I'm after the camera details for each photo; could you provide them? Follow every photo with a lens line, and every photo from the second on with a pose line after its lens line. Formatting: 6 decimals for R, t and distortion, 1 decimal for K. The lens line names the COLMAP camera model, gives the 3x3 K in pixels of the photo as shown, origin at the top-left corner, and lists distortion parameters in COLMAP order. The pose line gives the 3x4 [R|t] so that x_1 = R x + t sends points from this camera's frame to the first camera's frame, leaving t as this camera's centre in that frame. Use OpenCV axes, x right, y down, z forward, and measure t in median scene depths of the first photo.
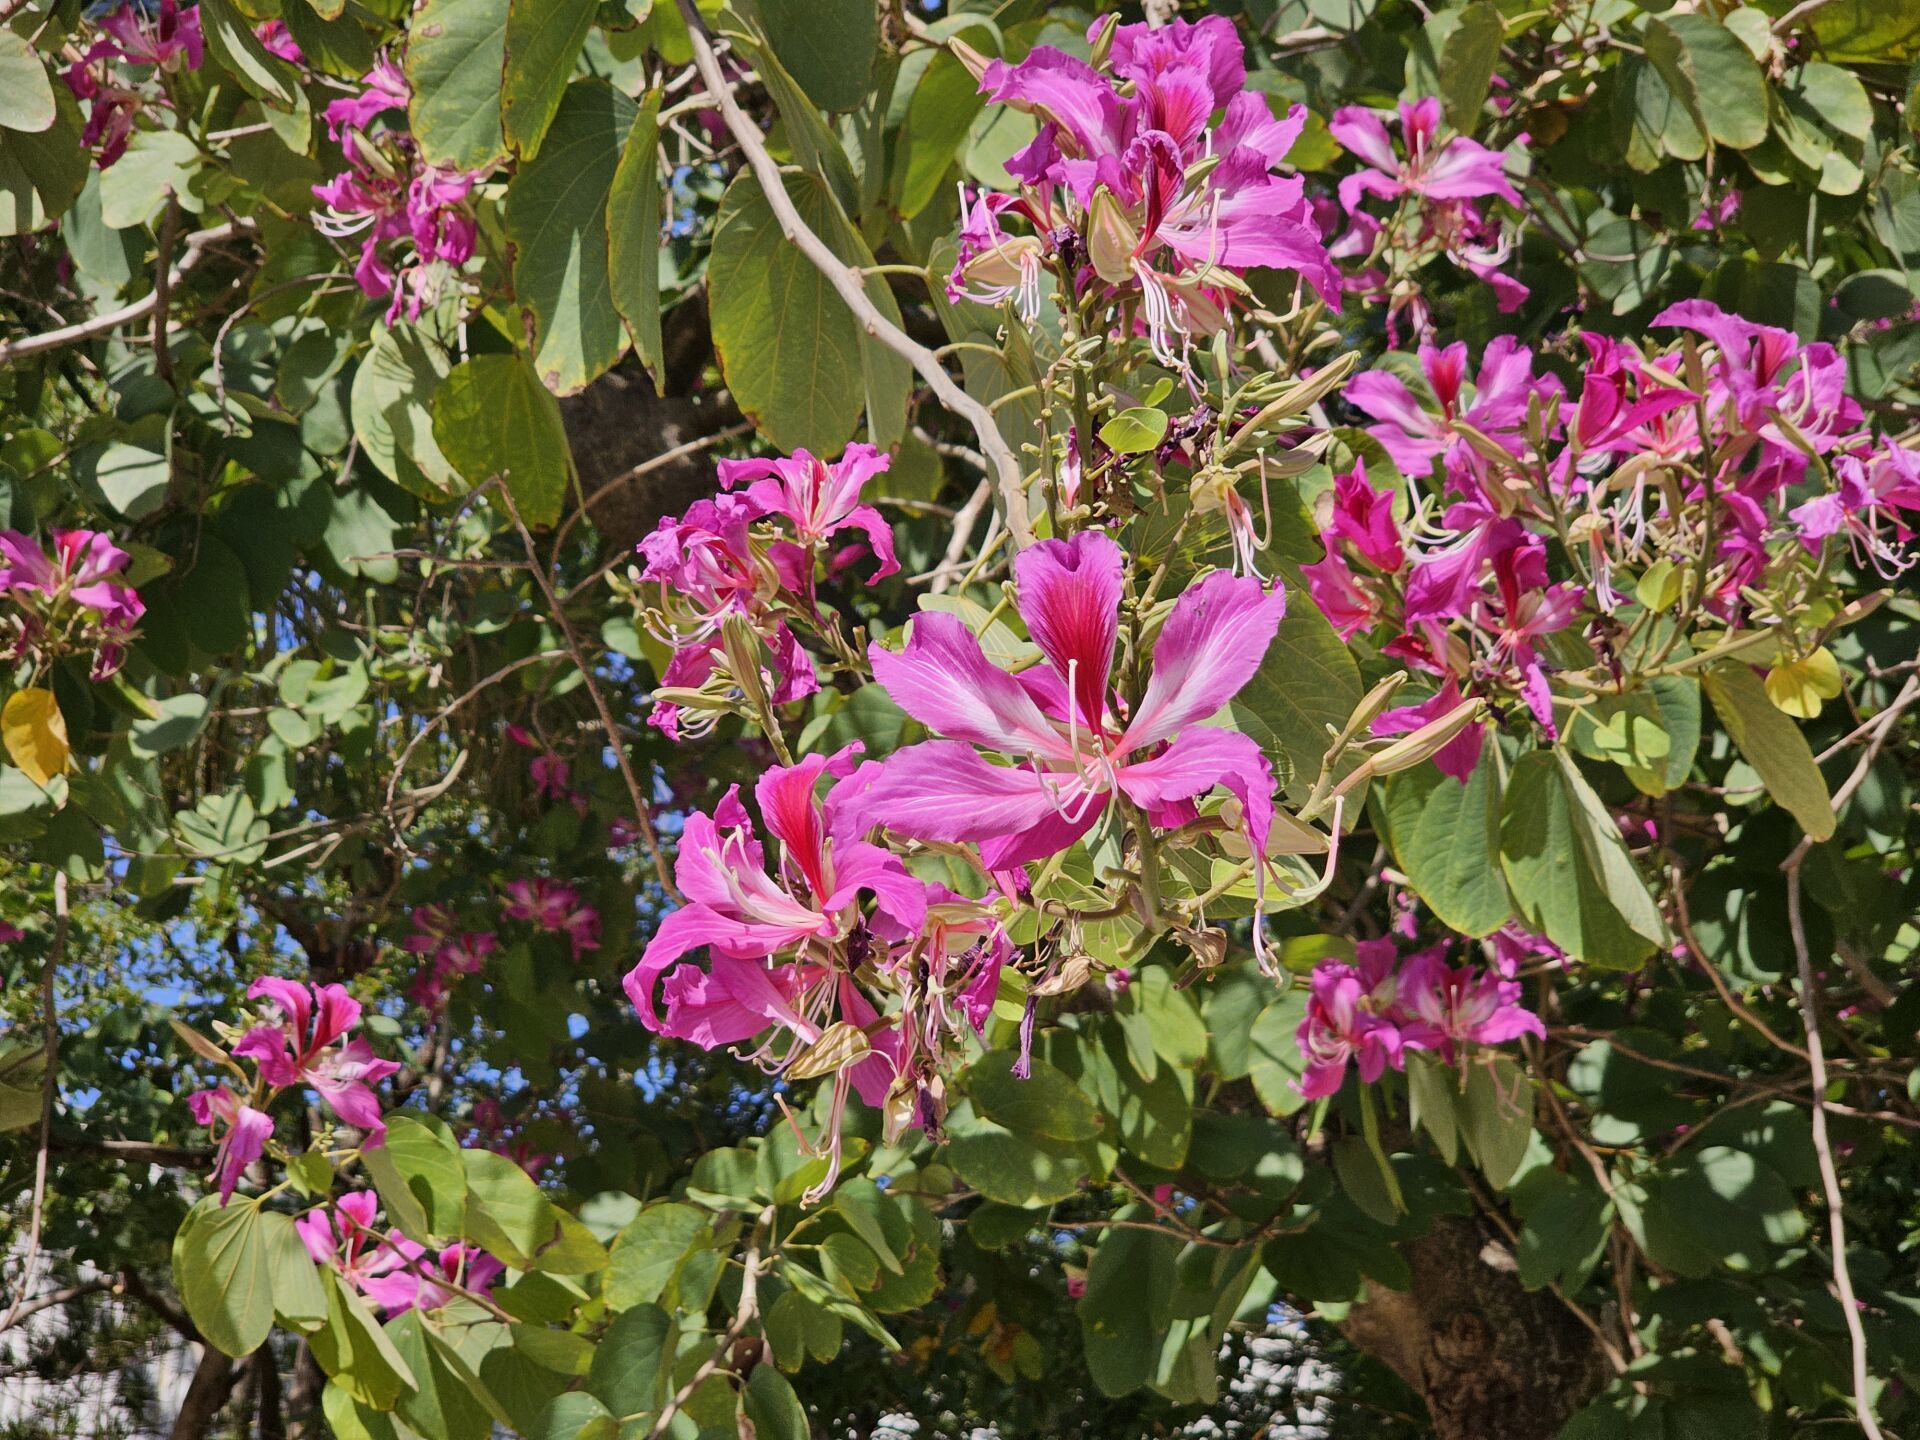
lens RADIAL K [[3874.1, 0, 959.1], [0, 3874.1, 721.6], [0, 0, 1]] dist [-0.017205, 0.000000]
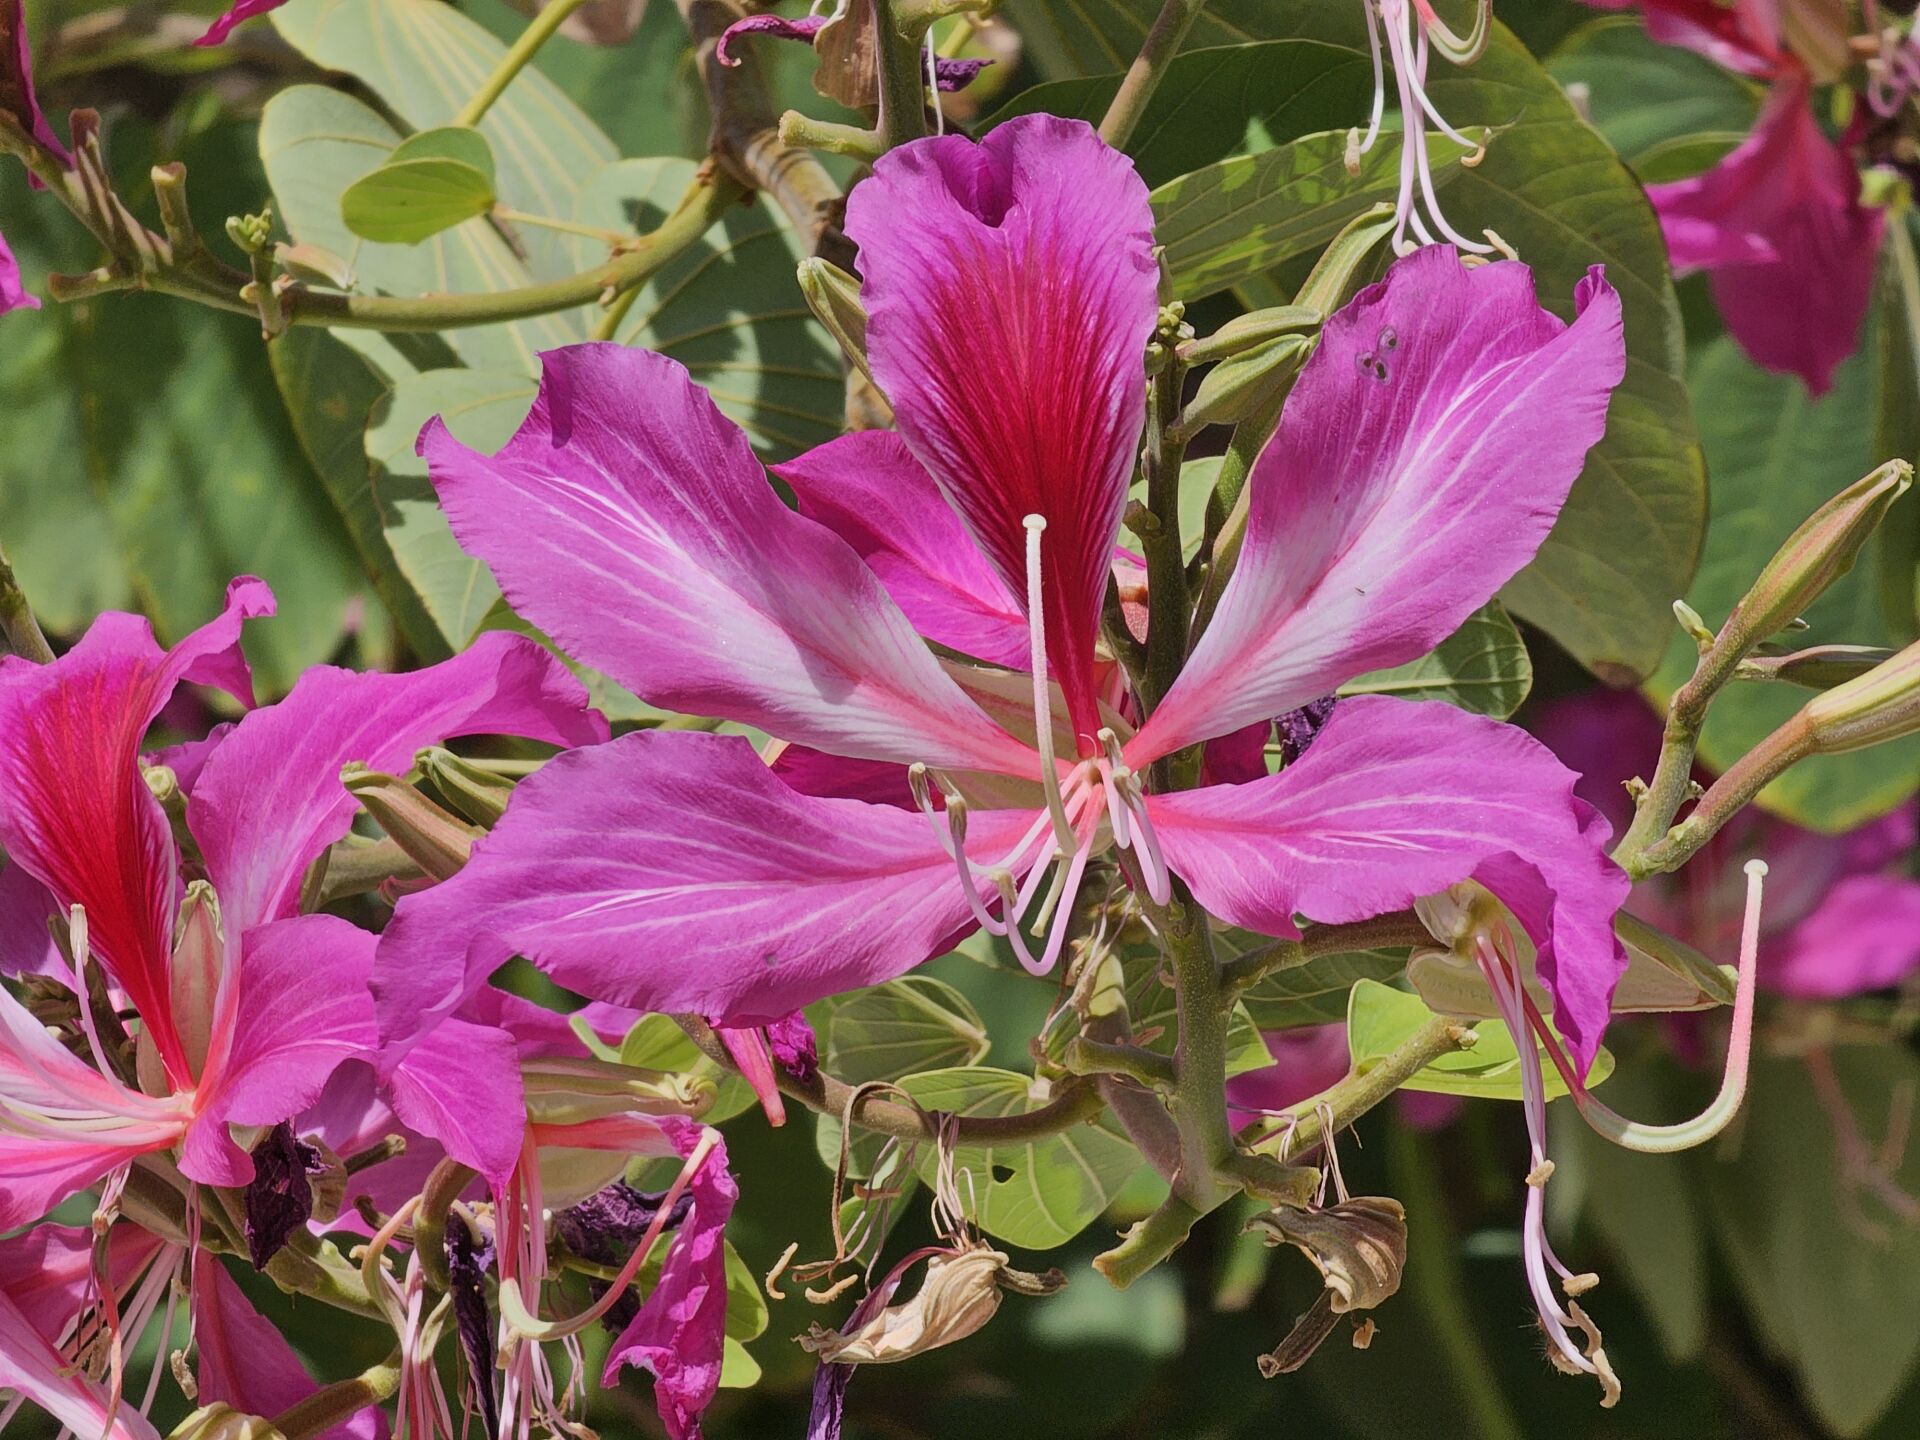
lens RADIAL K [[12834.3, 0, 960.0], [0, 12834.3, 719.5], [0, 0, 1]] dist [0.740466, 0.000000]
pose [[0.996945, -0.014181, 0.076805, -0.058218], [0.009441, 0.998048, 0.061738, -0.059369], [-0.077530, -0.060824, 0.995133, -0.156794]]
